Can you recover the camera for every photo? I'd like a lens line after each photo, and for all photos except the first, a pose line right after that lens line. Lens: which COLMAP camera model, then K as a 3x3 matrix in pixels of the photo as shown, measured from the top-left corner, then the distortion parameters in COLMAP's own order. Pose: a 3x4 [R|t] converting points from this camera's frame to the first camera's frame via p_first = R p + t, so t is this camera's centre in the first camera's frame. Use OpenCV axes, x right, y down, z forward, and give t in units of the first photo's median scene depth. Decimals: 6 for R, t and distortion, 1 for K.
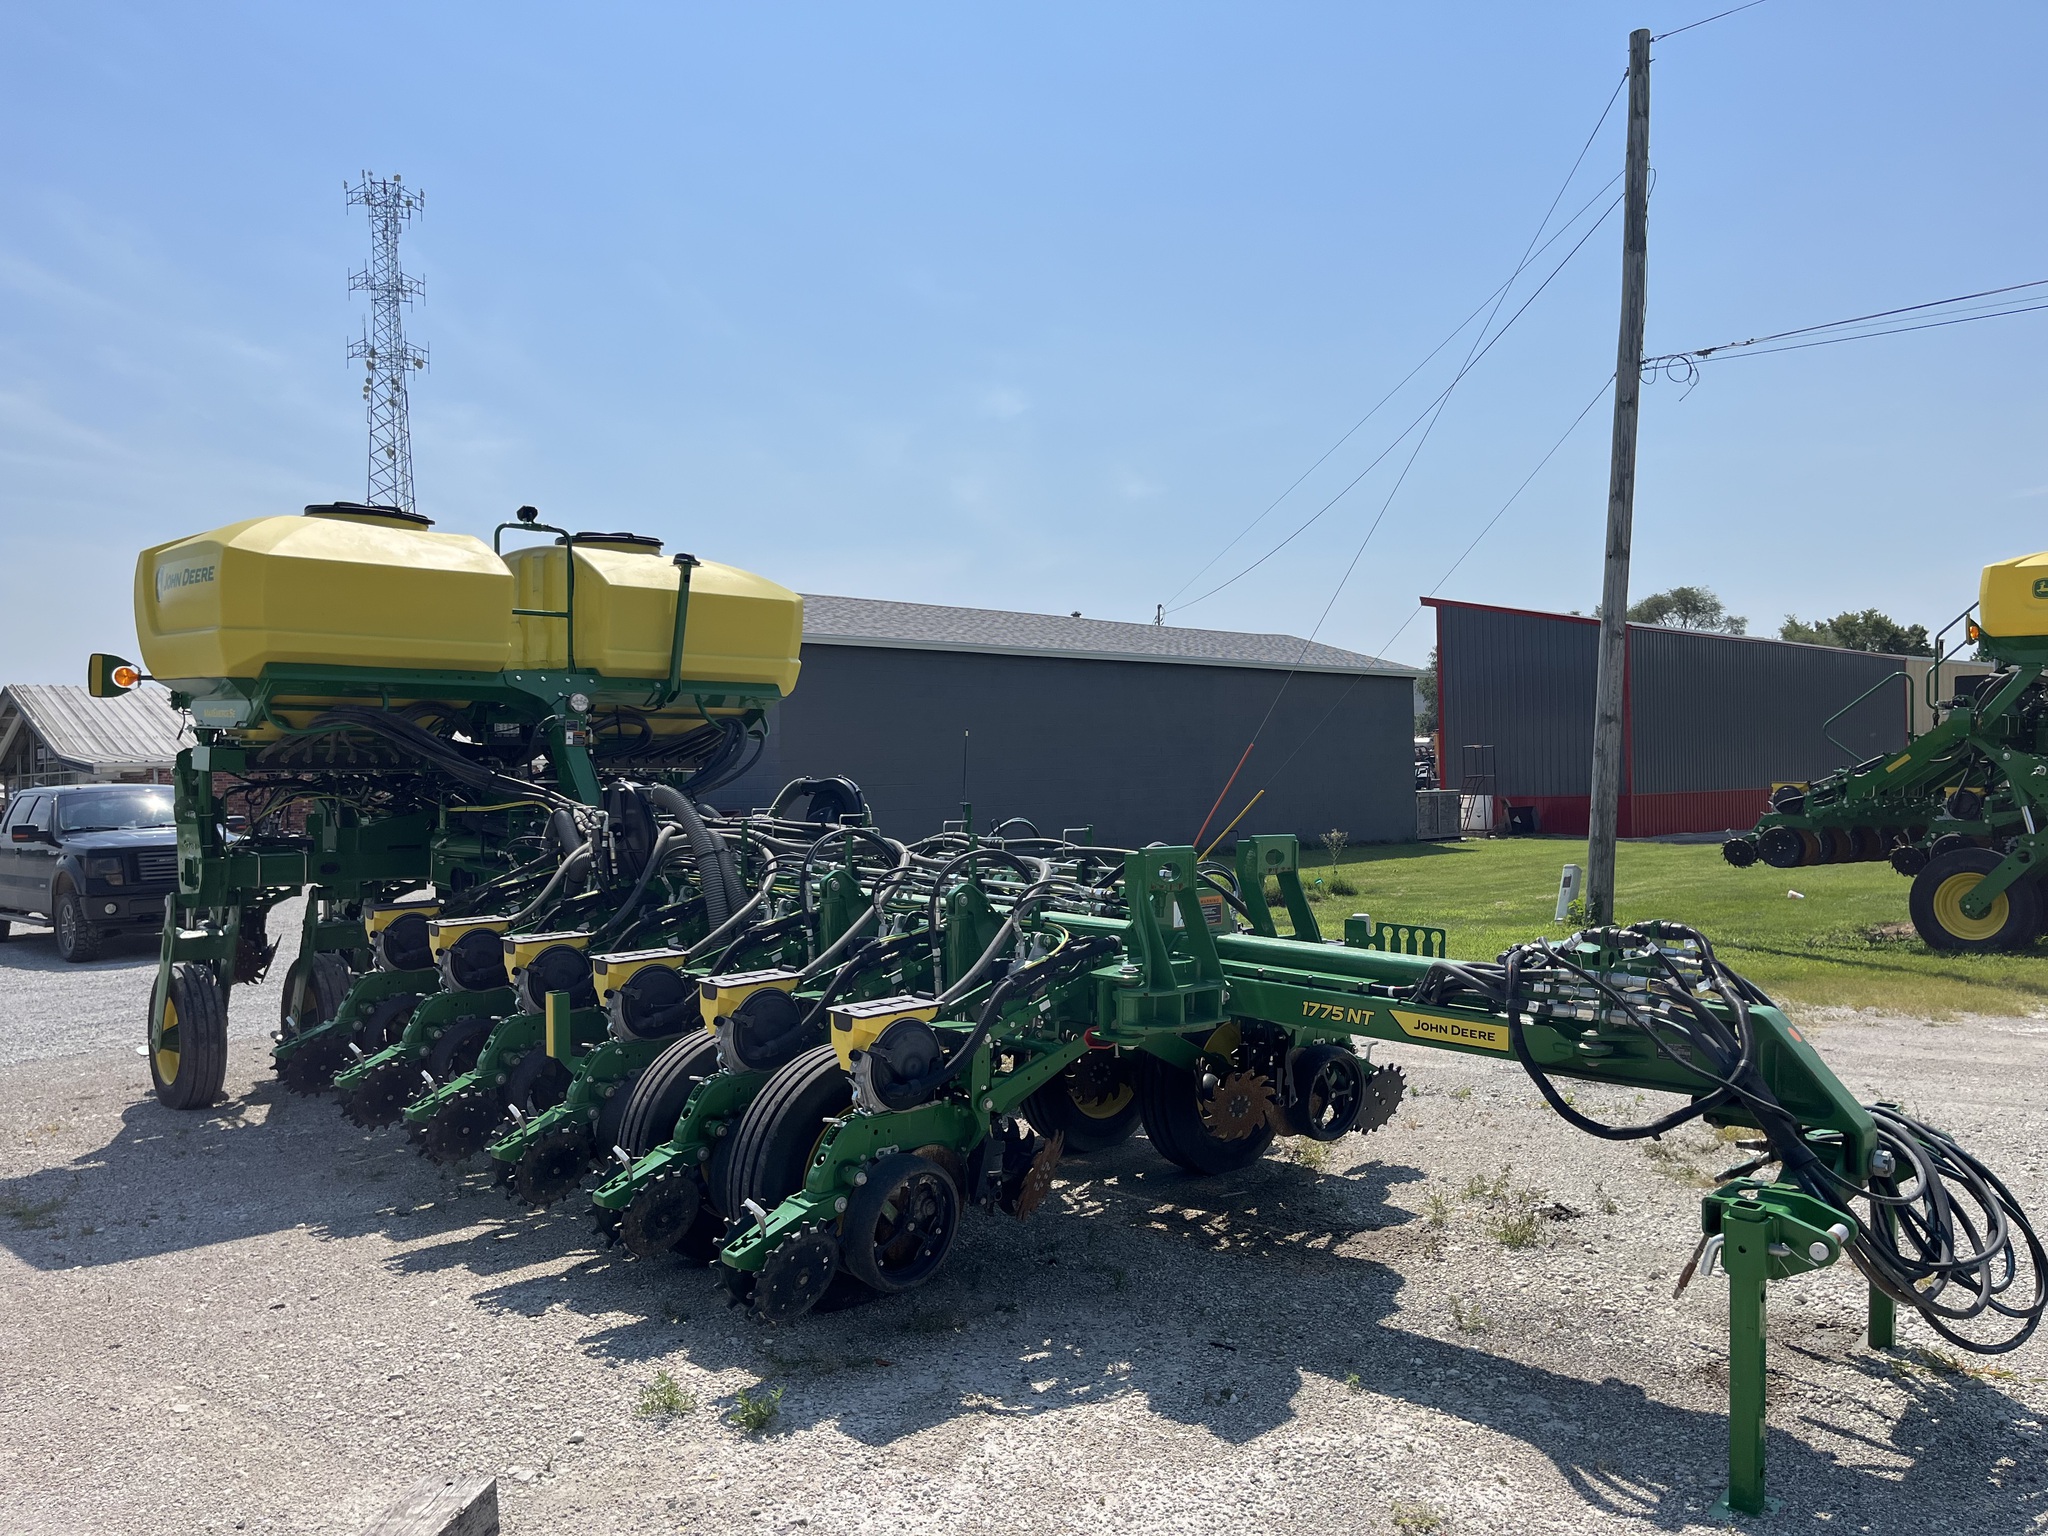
lens RADIAL K [[1557.9, 0, 1017.9], [0, 1557.9, 772.9], [0, 0, 1]] dist [0.074866, -0.096477]
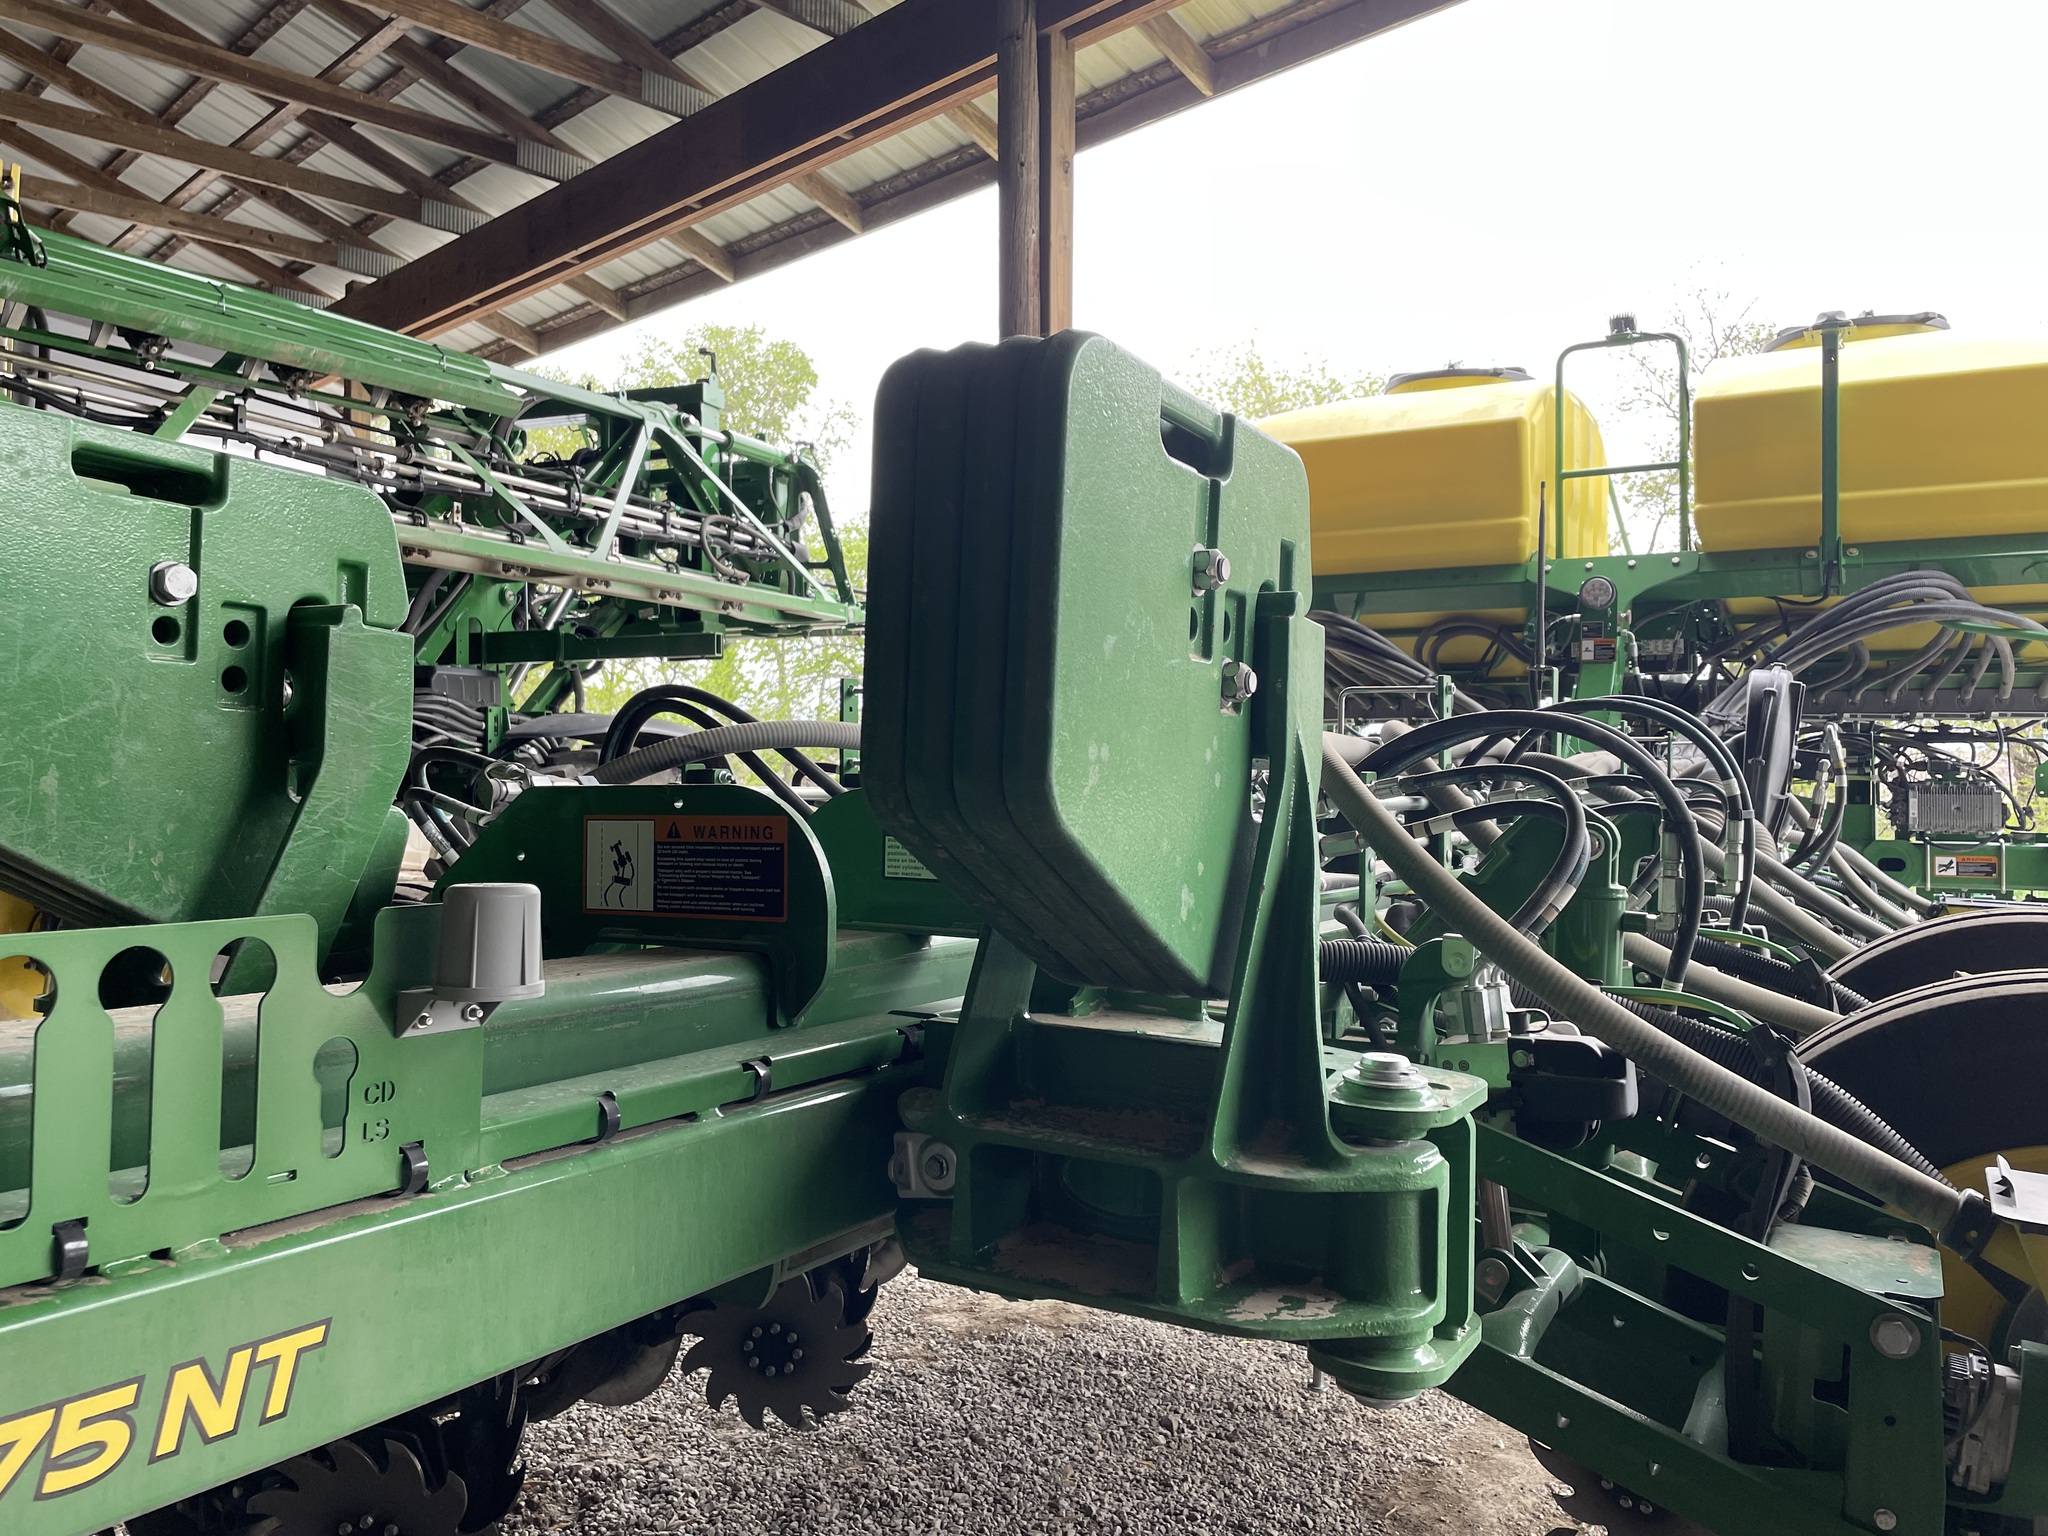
lens RADIAL K [[1557.9, 0, 1049.0], [0, 1557.9, 733.4], [0, 0, 1]] dist [0.074866, -0.096477]
pose [[0.306414, -0.033518, -0.951308, 0.279091], [-0.029402, 0.998570, -0.044653, 0.051382], [0.951444, 0.041653, 0.304990, 0.667367]]
